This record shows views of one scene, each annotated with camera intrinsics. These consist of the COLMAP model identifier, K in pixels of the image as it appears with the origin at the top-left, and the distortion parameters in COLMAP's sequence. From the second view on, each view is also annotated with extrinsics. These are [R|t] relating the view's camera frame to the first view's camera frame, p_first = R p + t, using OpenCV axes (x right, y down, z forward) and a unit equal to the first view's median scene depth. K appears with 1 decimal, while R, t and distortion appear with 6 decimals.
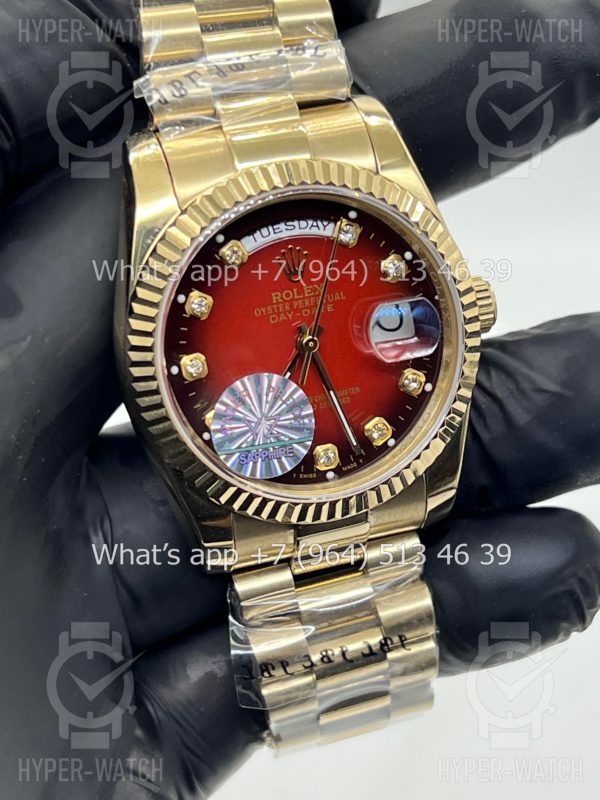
lens RADIAL K [[1829.0, 0, 300.0], [0, 1829.0, 400.0], [0, 0, 1]] dist [0.224397, -0.823015]
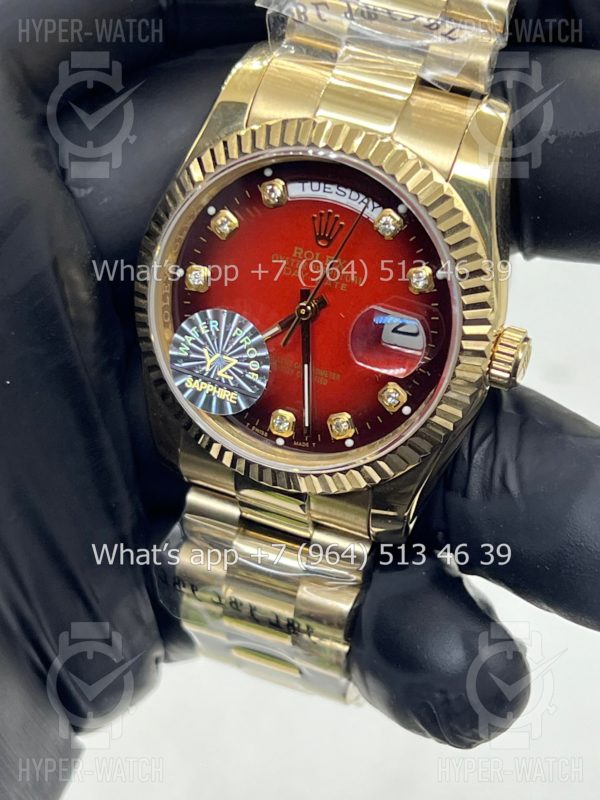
lens RADIAL K [[1777.4, 0, 300.0], [0, 1777.4, 400.0], [0, 0, 1]] dist [0.250543, 0.162366]
pose [[0.772685, 0.468387, -0.428452, 0.426965], [-0.426278, 0.882987, 0.196522, -0.172078], [0.470366, 0.030790, 0.881934, 0.169508]]
